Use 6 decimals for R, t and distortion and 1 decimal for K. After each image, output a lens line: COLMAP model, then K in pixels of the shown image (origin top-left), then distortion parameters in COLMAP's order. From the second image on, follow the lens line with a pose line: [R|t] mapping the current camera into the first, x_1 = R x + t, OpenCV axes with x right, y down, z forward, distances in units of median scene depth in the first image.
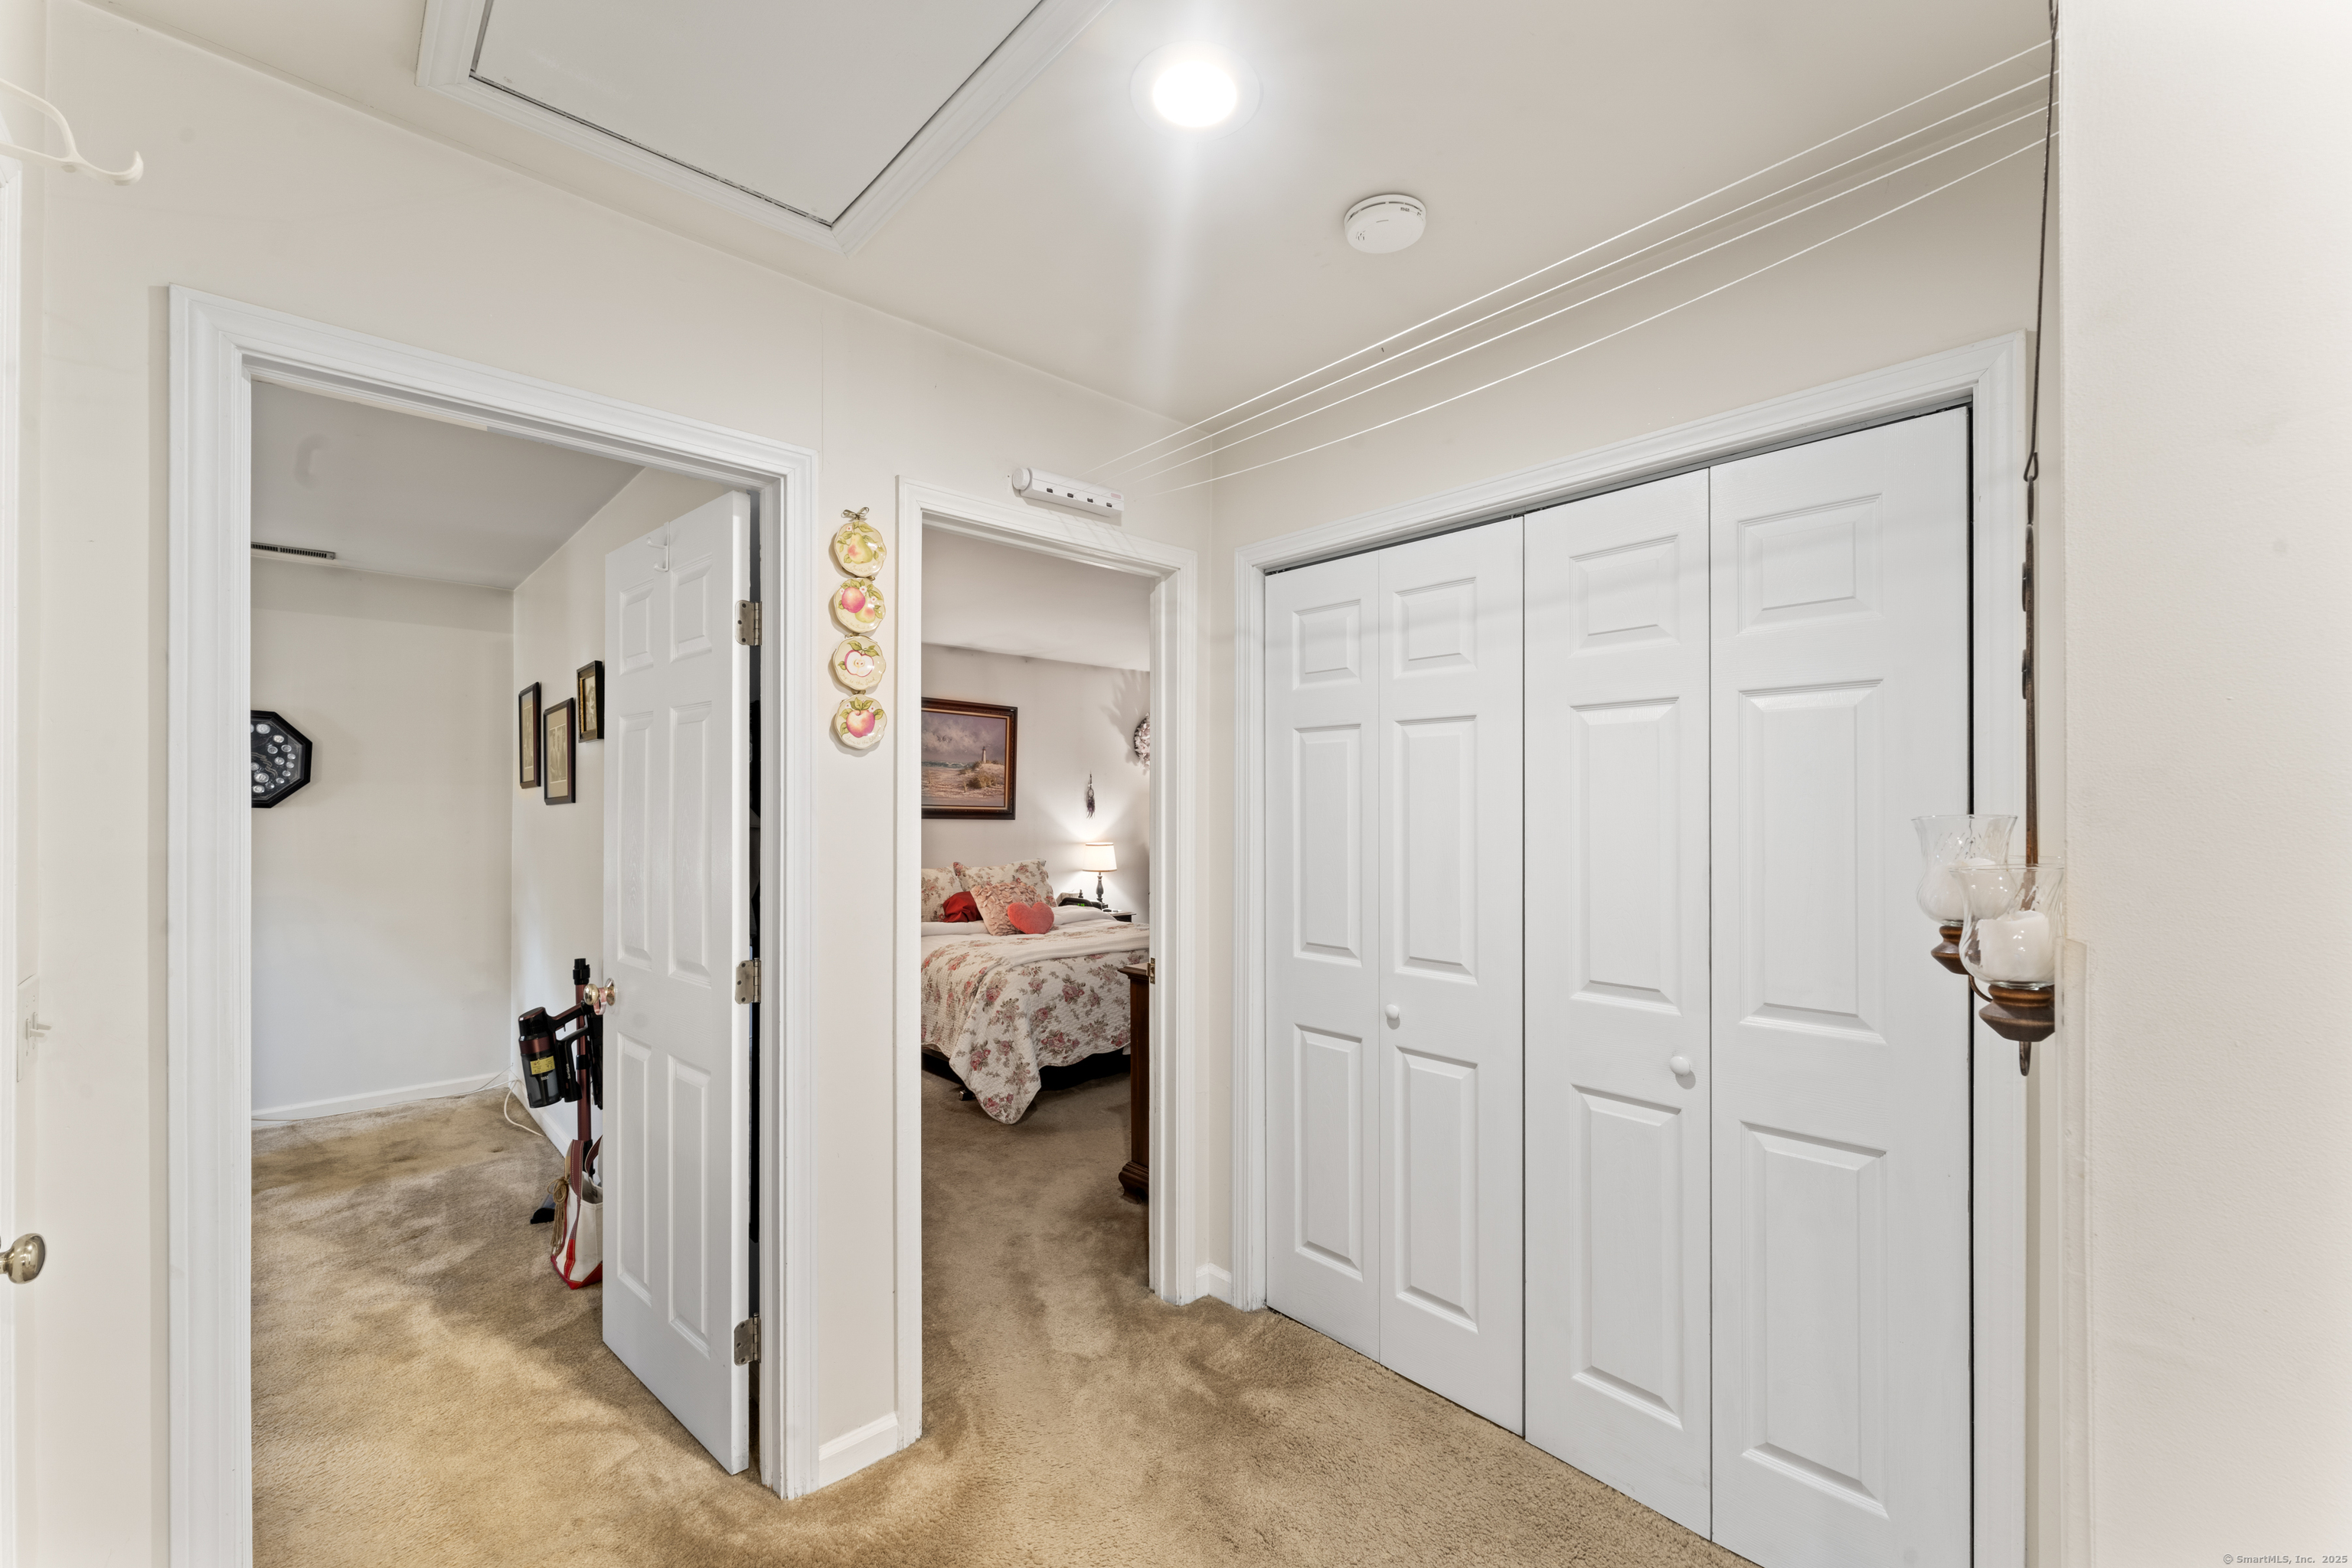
lens RADIAL K [[952.4, 0, 1178.5], [0, 952.4, 809.0], [0, 0, 1]] dist [0.001478, 0.000054]
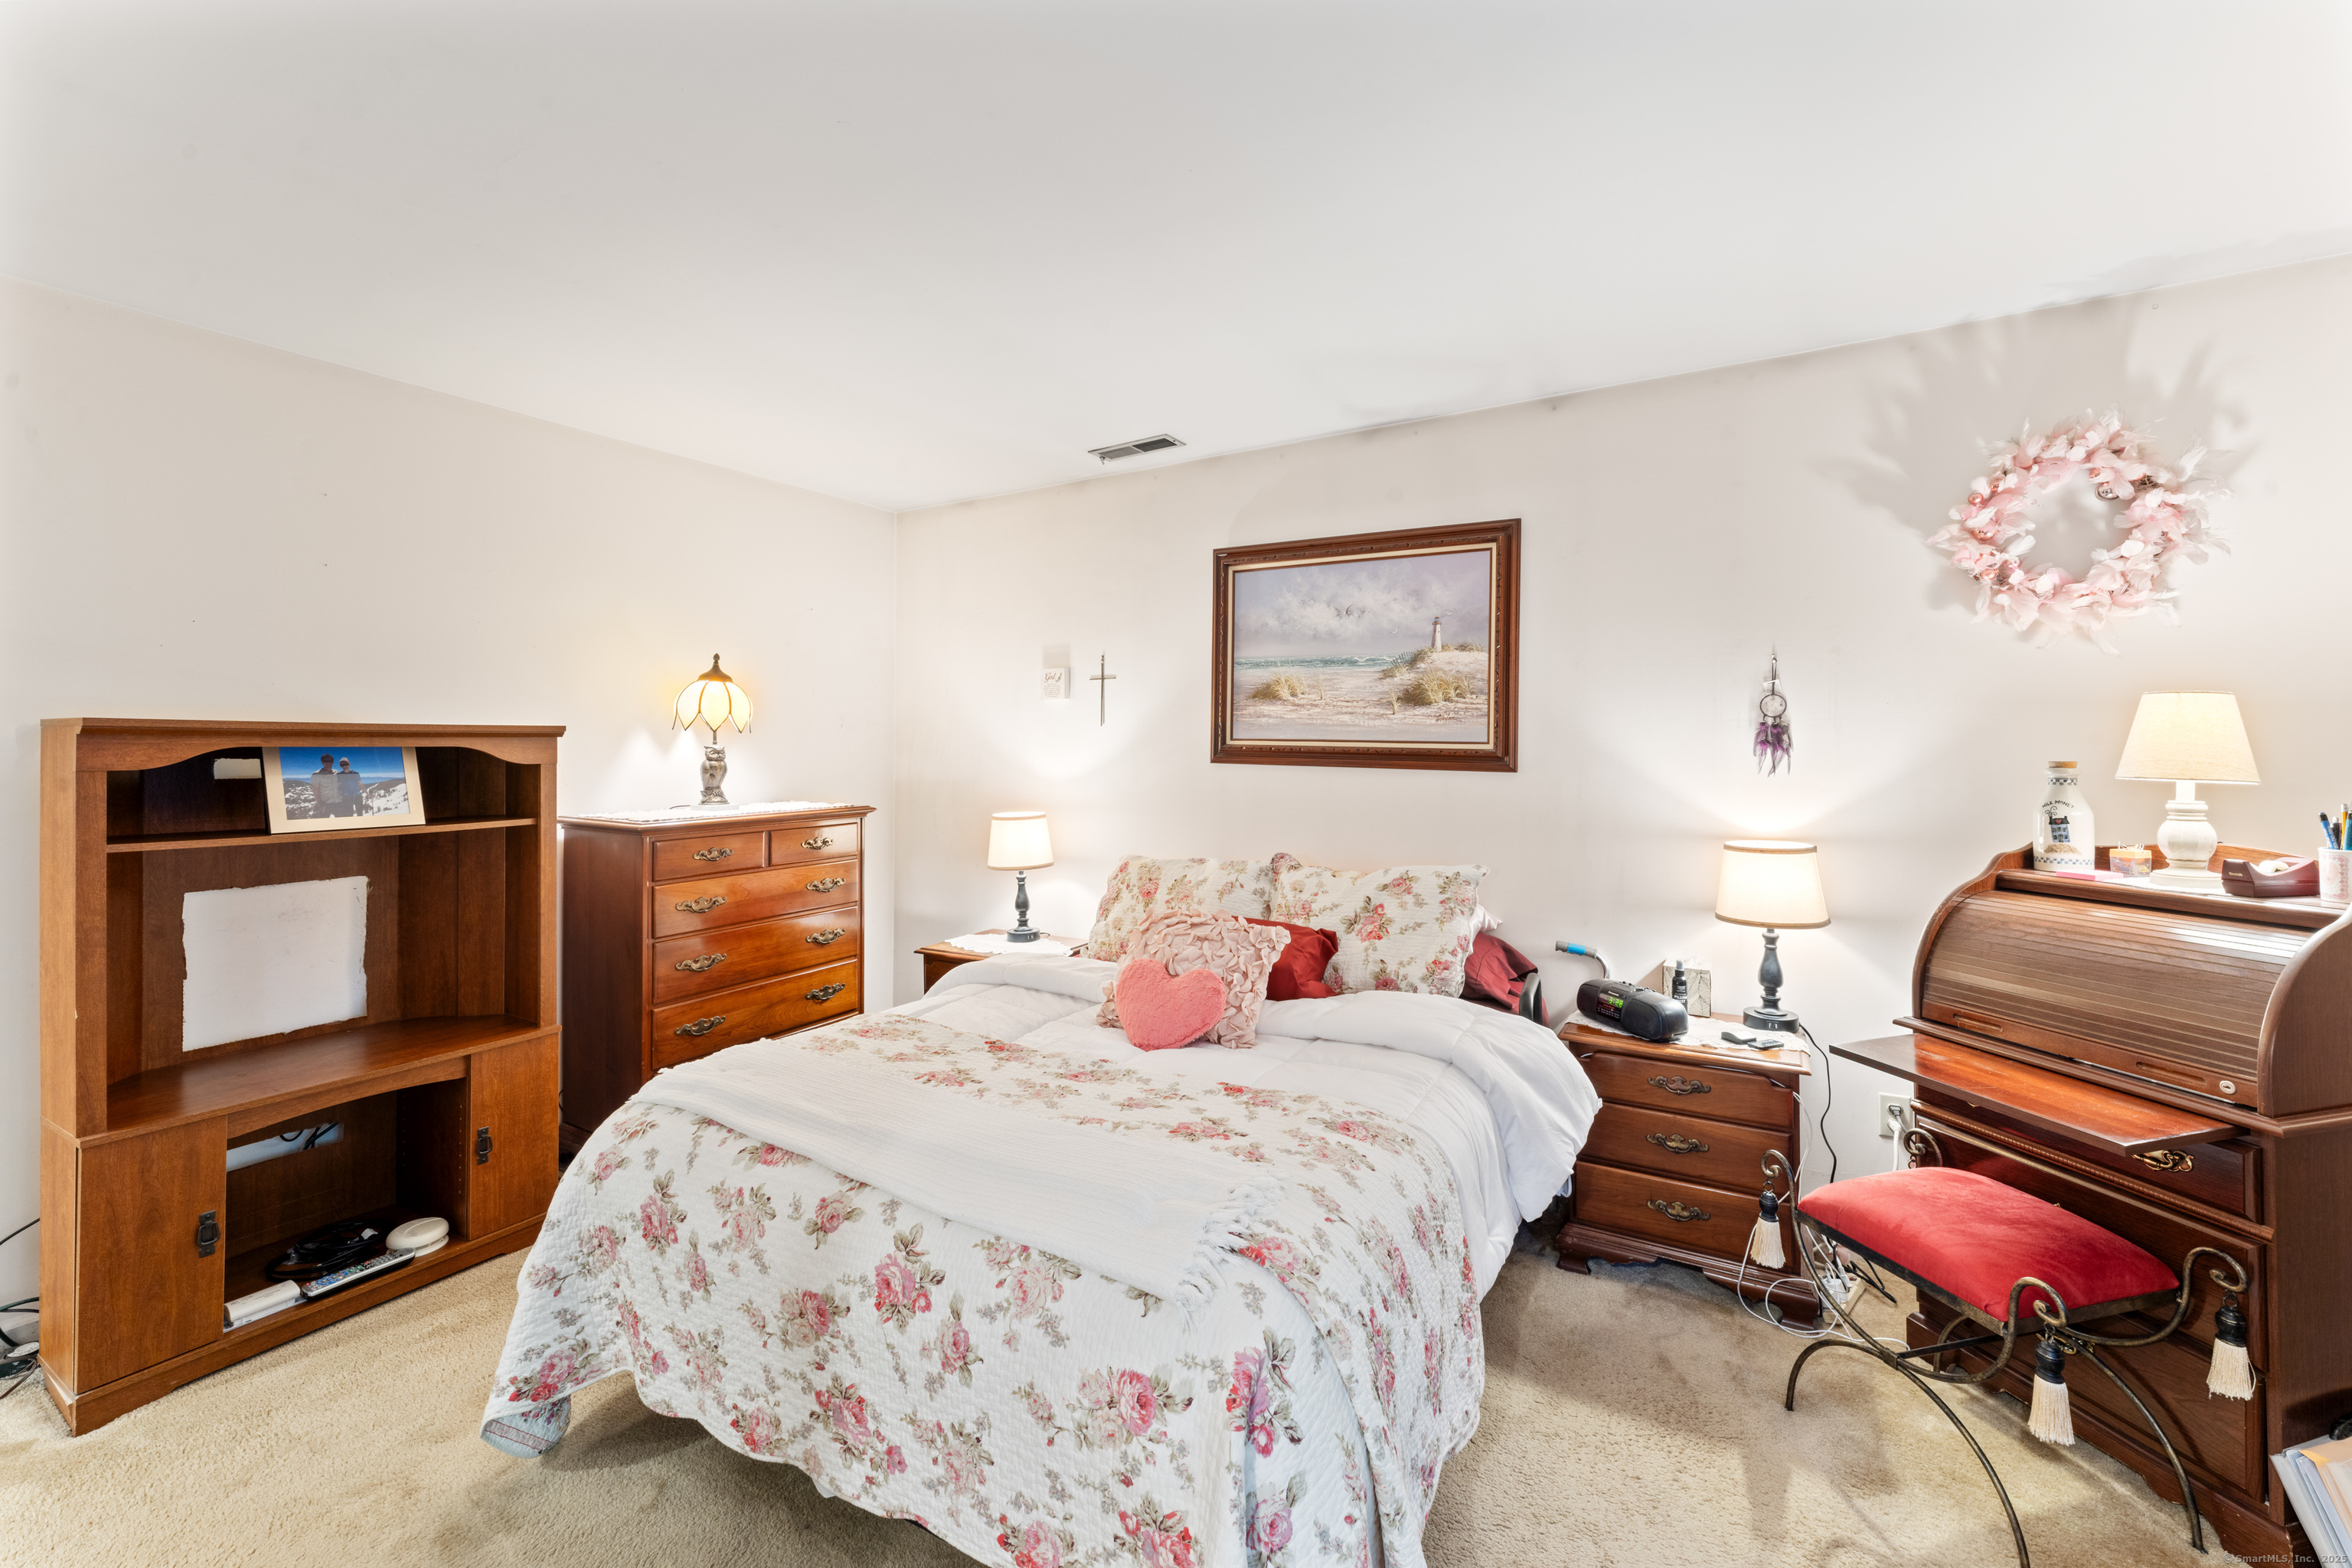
lens RADIAL K [[950.8, 0, 1180.4], [0, 950.8, 742.4], [0, 0, 1]] dist [-0.002190, 0.003472]
pose [[0.286539, -0.006082, -0.958049, 0.339795], [-0.000891, 0.999978, -0.006615, 0.000807], [0.958068, 0.002749, 0.286527, 1.174482]]
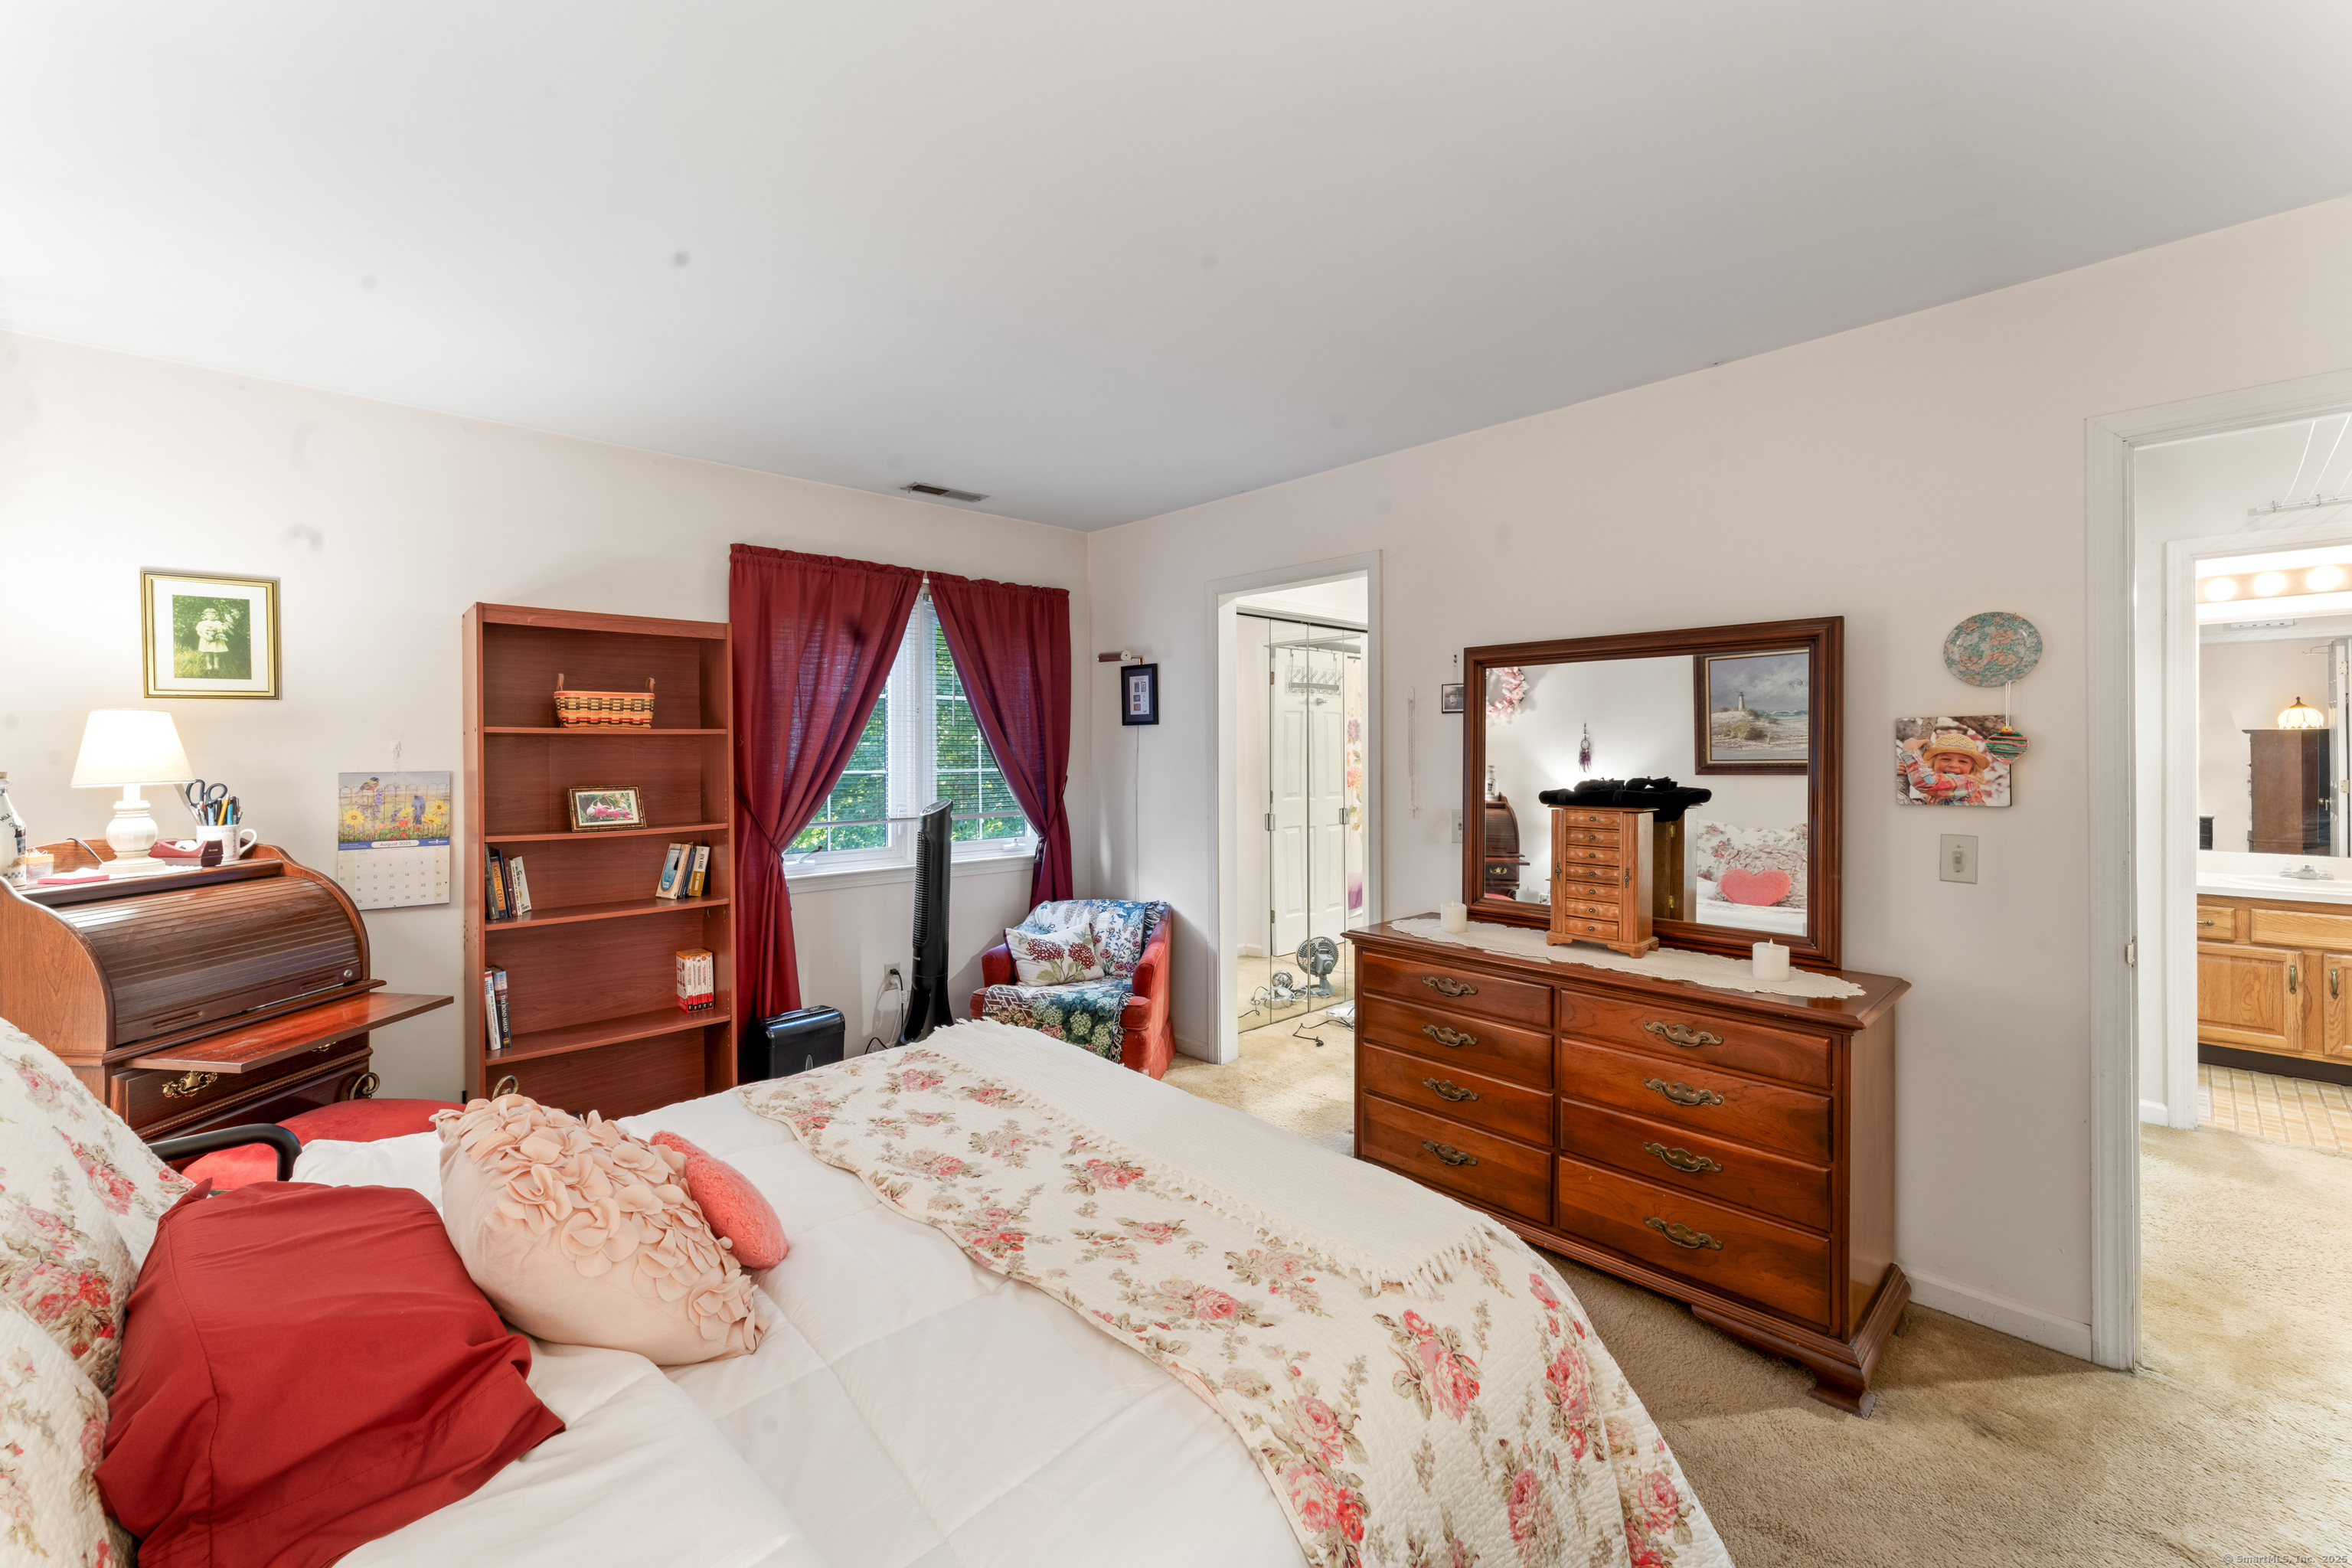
lens RADIAL K [[950.8, 0, 1180.4], [0, 950.8, 742.4], [0, 0, 1]] dist [-0.002190, 0.003472]
pose [[-0.005136, 0.005770, 0.999970, -0.528260], [0.006765, 0.999961, -0.005735, -0.001089], [-0.999964, 0.006735, -0.005175, 1.172369]]
